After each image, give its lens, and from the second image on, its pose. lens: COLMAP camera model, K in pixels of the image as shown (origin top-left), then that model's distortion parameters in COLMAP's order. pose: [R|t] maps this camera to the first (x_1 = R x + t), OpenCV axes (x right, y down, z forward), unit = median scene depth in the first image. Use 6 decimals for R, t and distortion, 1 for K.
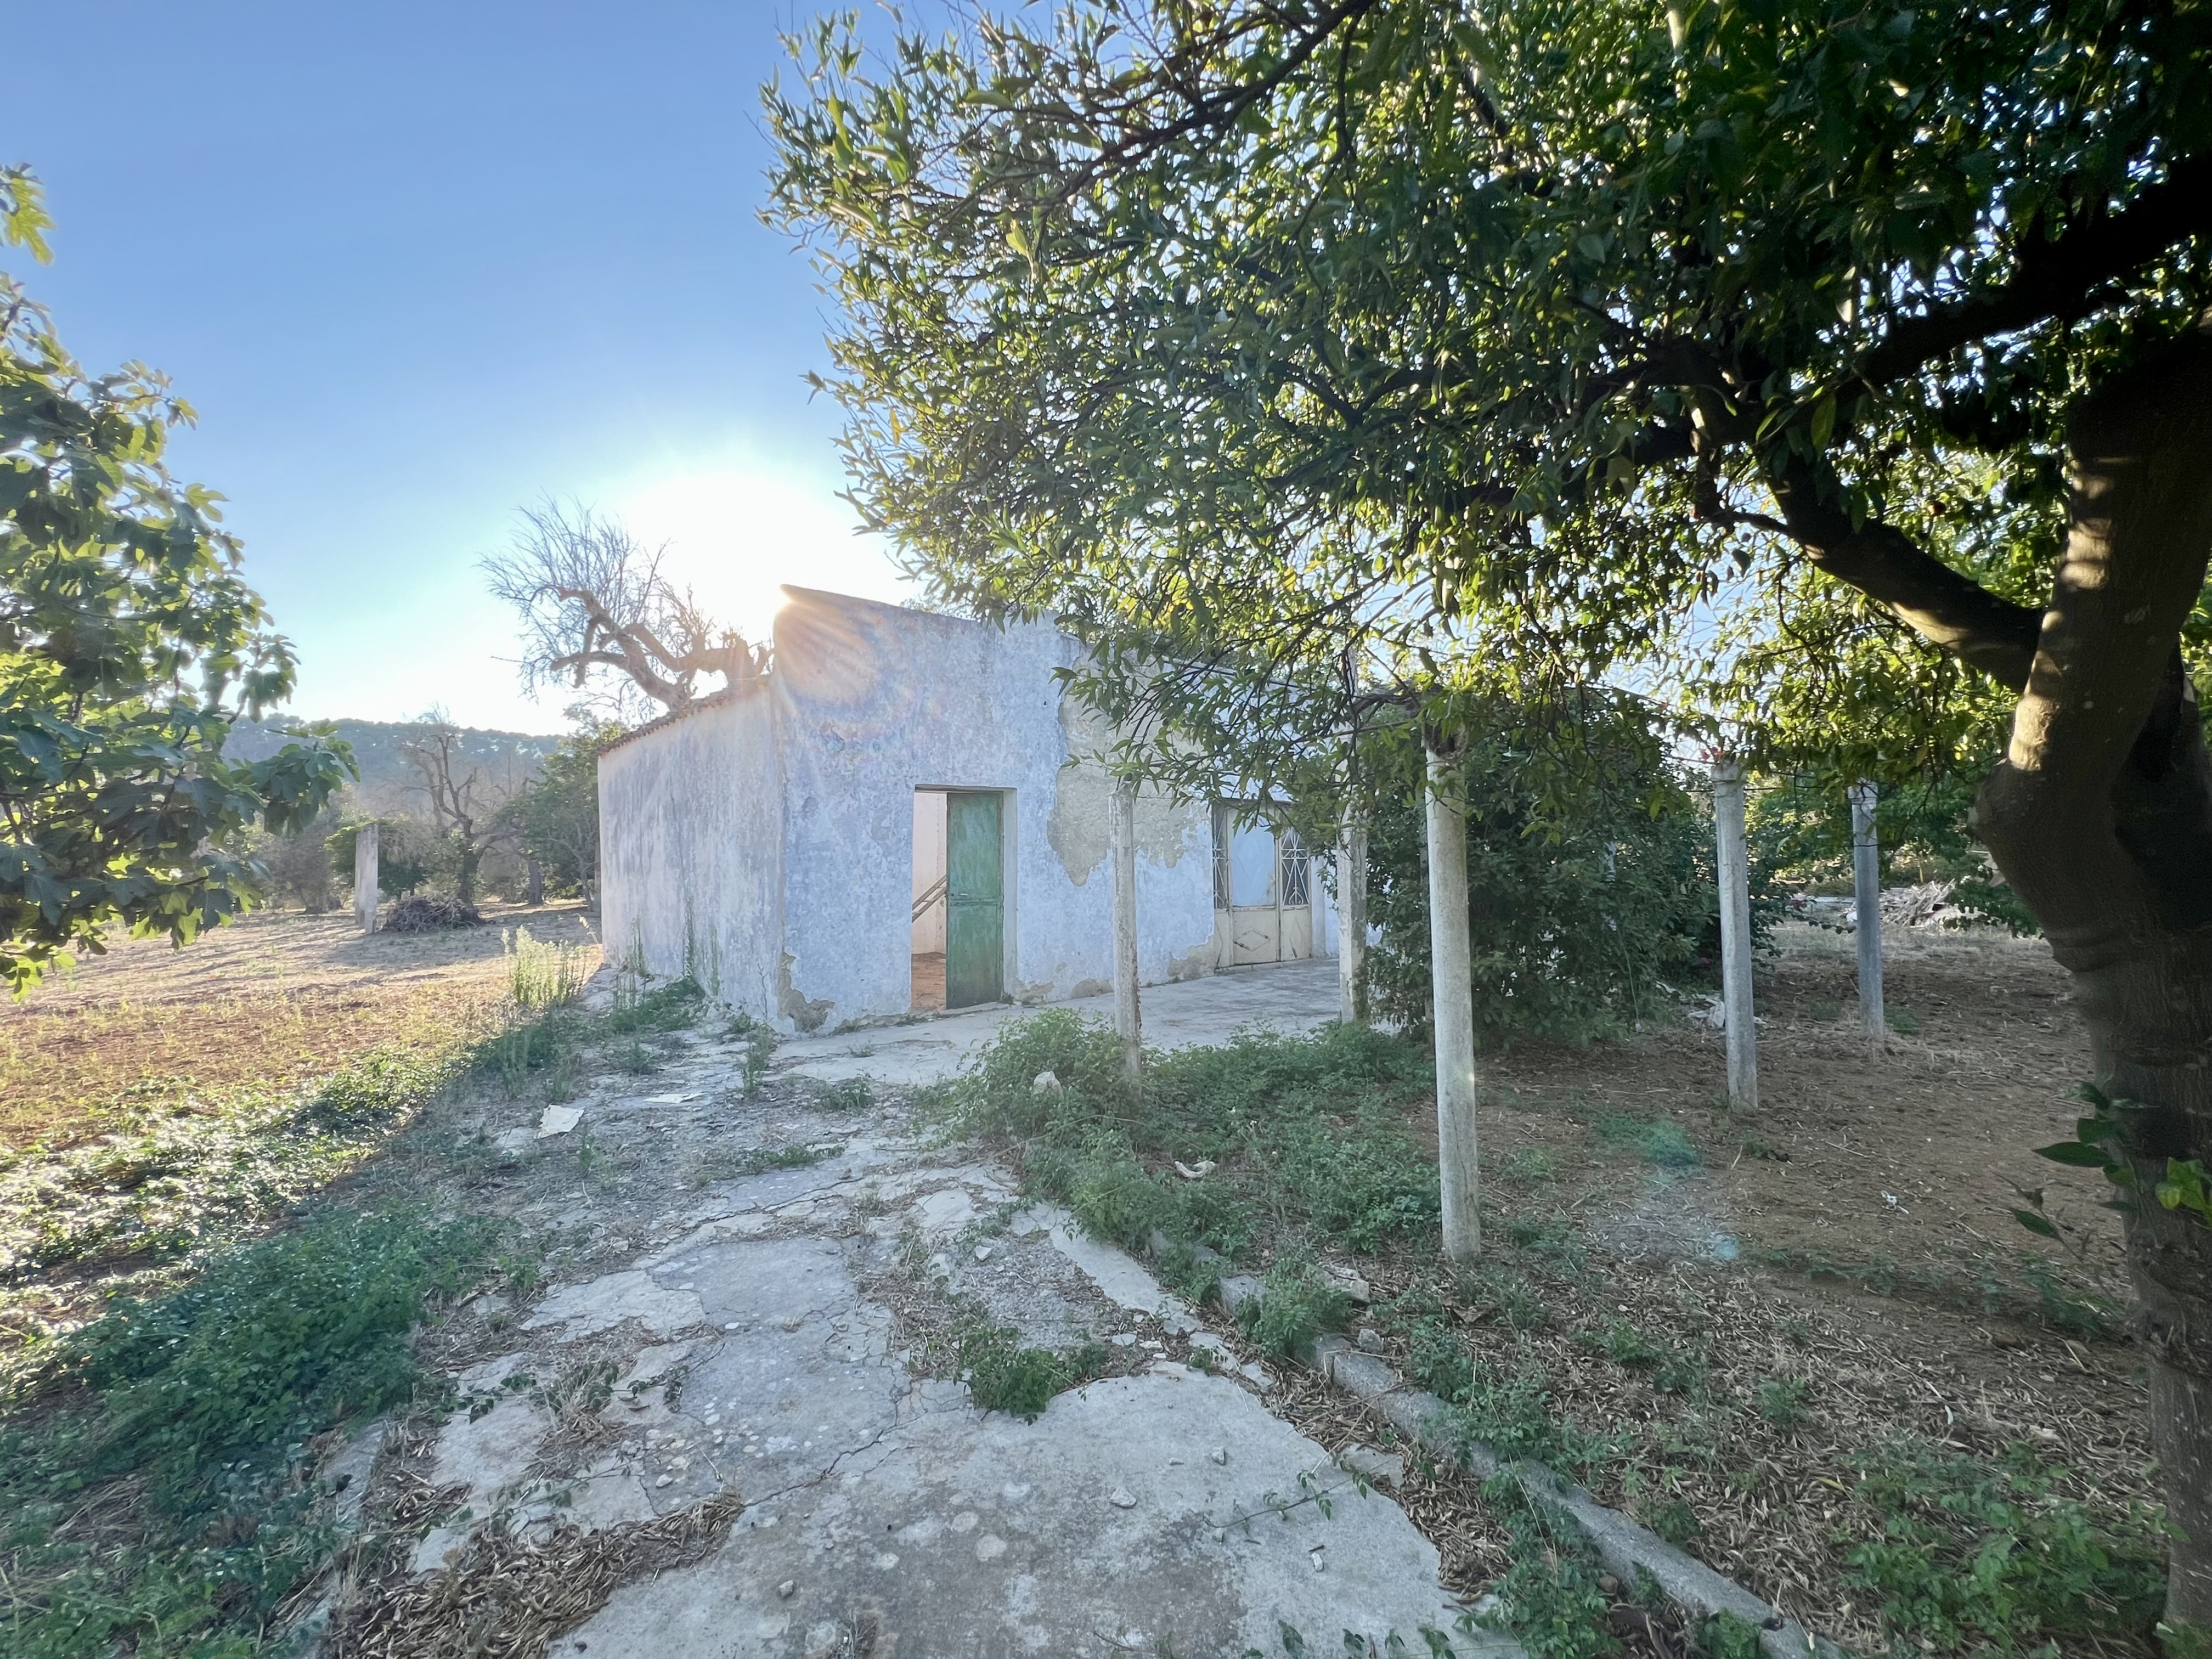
lens RADIAL K [[878.4, 0, 1109.8], [0, 878.4, 831.0], [0, 0, 1]] dist [0.000028, 0.000334]
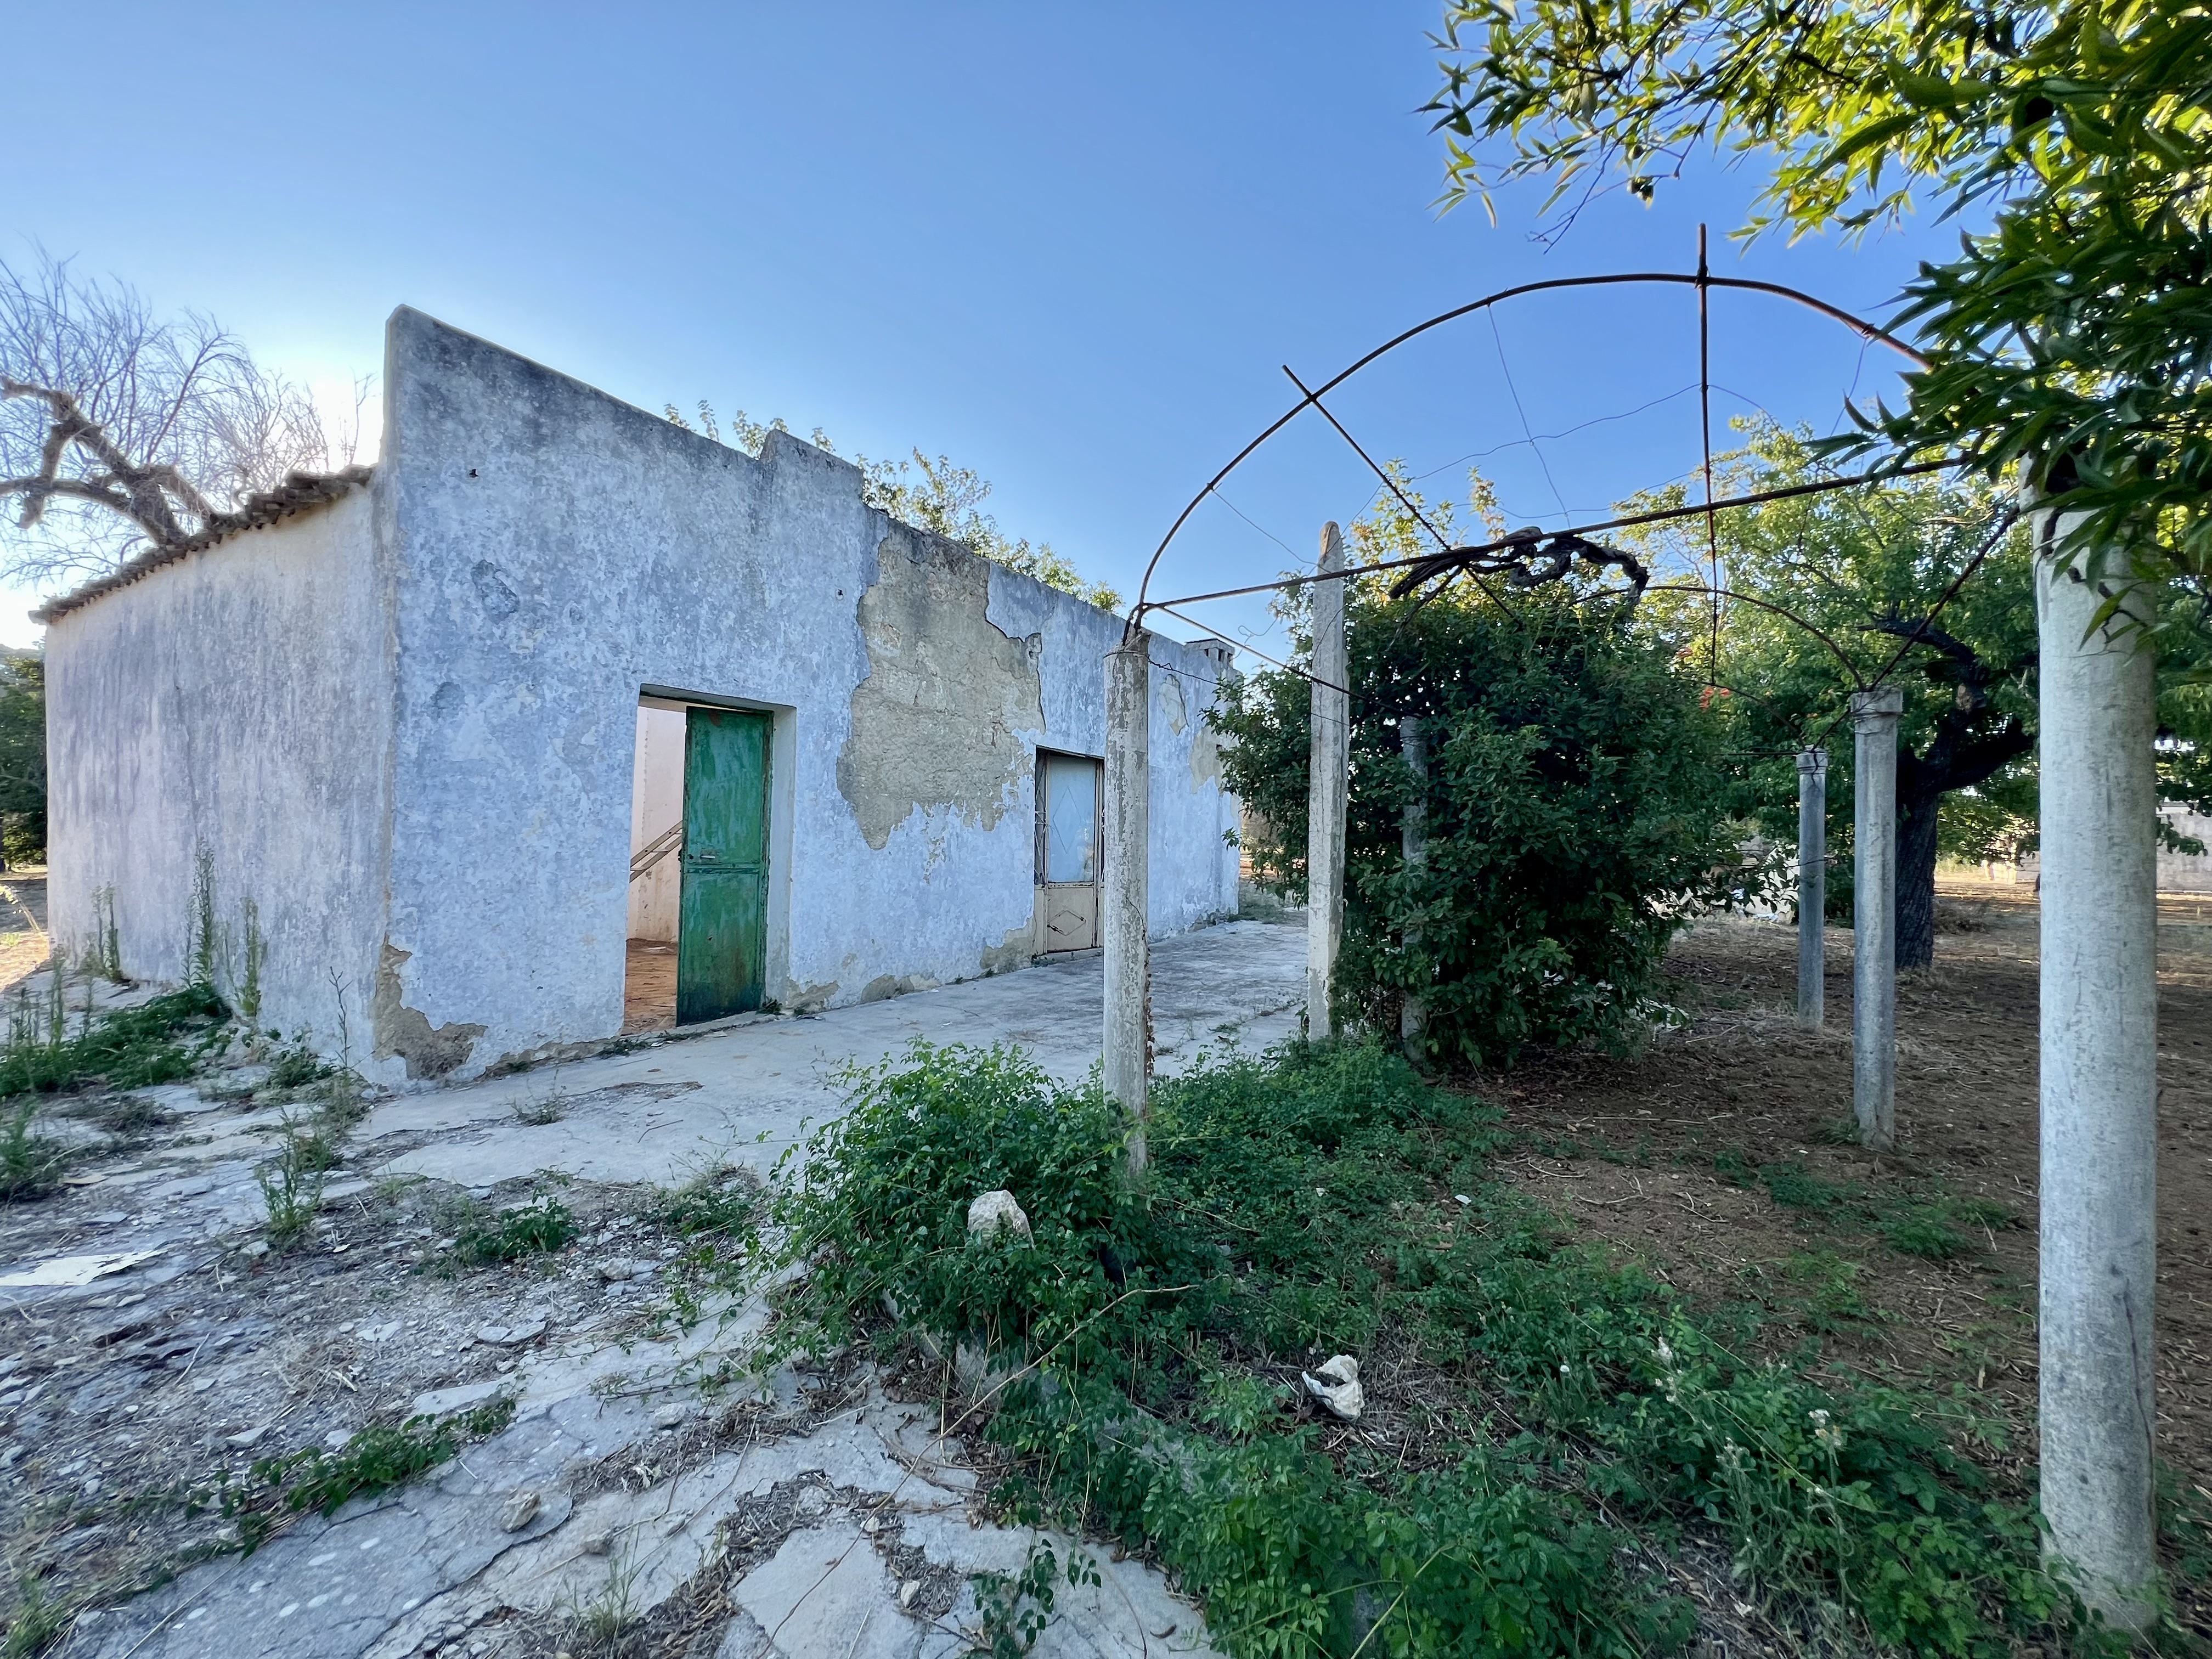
lens RADIAL K [[878.4, 0, 1101.0], [0, 878.4, 830.7], [0, 0, 1]] dist [0.000028, 0.000334]
pose [[0.951829, 0.032351, 0.304919, -0.099200], [-0.038335, 0.999172, 0.013657, 0.035986], [-0.304224, -0.024688, 0.952280, 0.297161]]
